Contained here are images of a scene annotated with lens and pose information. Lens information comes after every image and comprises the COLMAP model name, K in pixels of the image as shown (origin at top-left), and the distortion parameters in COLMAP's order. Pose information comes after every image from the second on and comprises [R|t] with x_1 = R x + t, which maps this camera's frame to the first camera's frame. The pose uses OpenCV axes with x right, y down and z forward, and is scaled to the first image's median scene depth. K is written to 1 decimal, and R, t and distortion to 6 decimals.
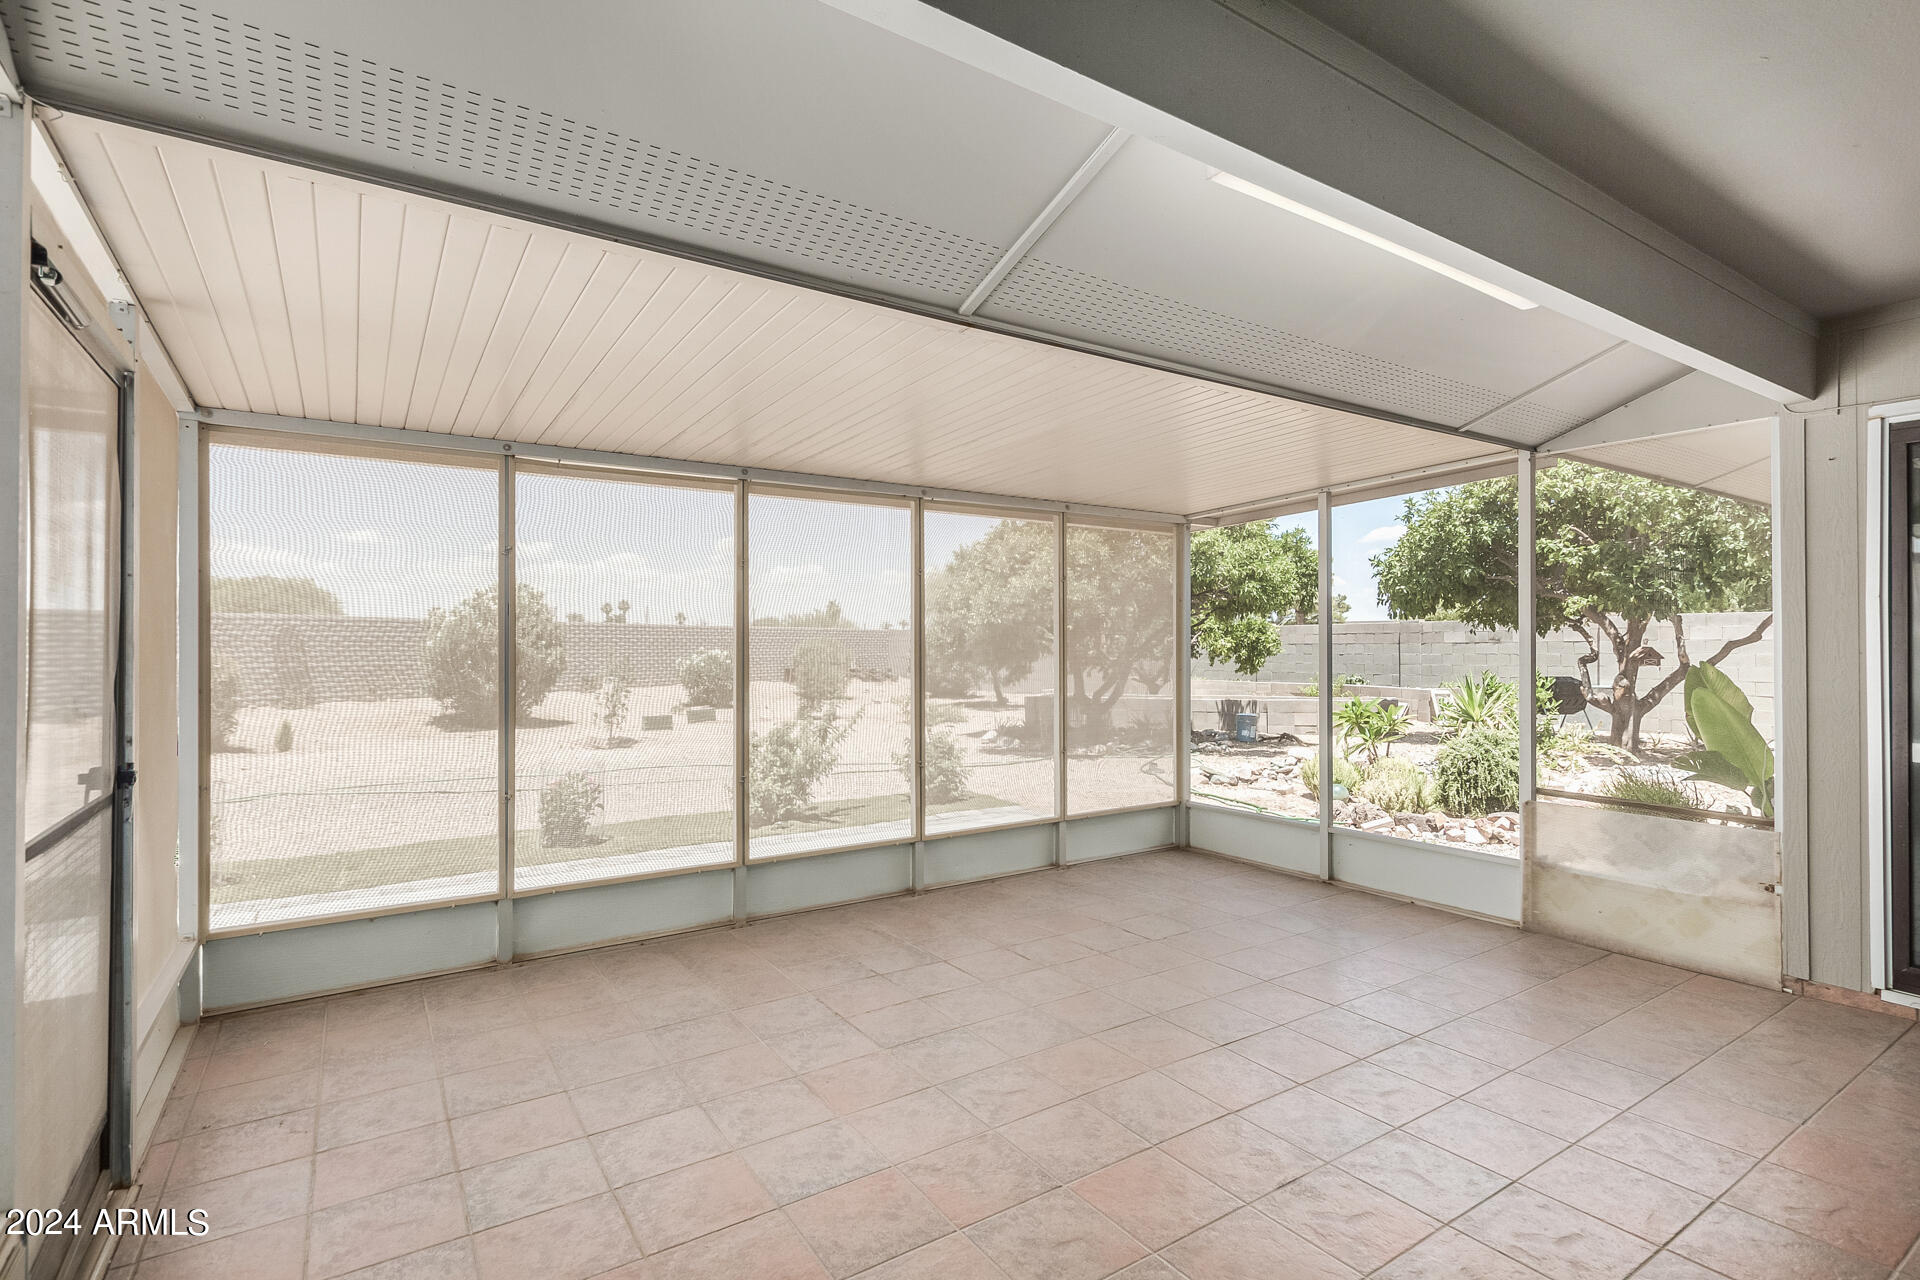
lens RADIAL K [[913.9, 0, 960.0], [0, 913.9, 640.0], [0, 0, 1]] dist [0.001295, 0.000109]
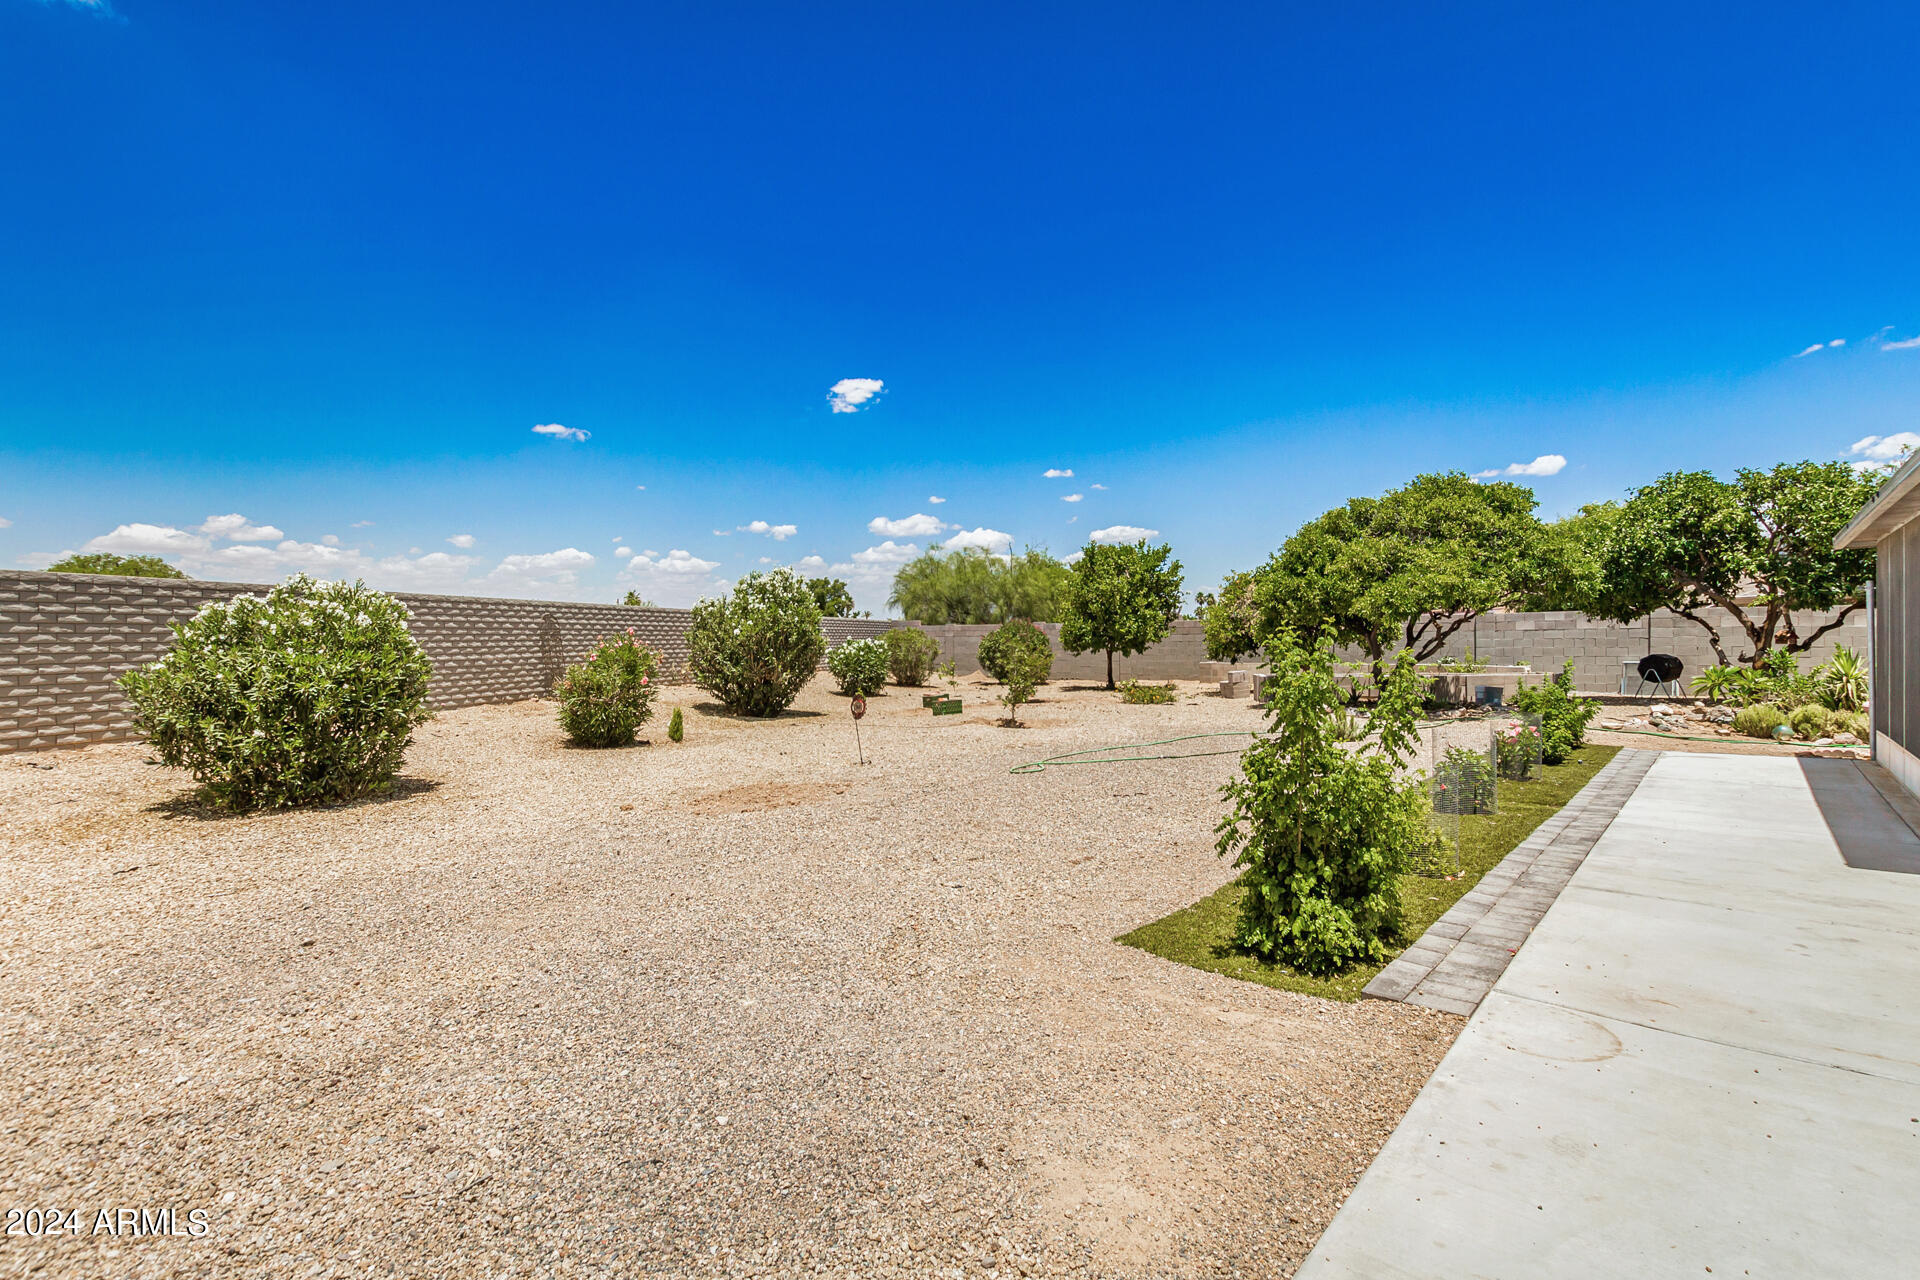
lens RADIAL K [[913.9, 0, 960.0], [0, 913.9, 640.0], [0, 0, 1]] dist [0.001295, 0.000109]
pose [[0.962927, -0.004546, 0.269723, -0.797054], [0.002785, 0.999972, 0.006914, 0.008673], [-0.269747, -0.005906, 0.962913, -0.011000]]
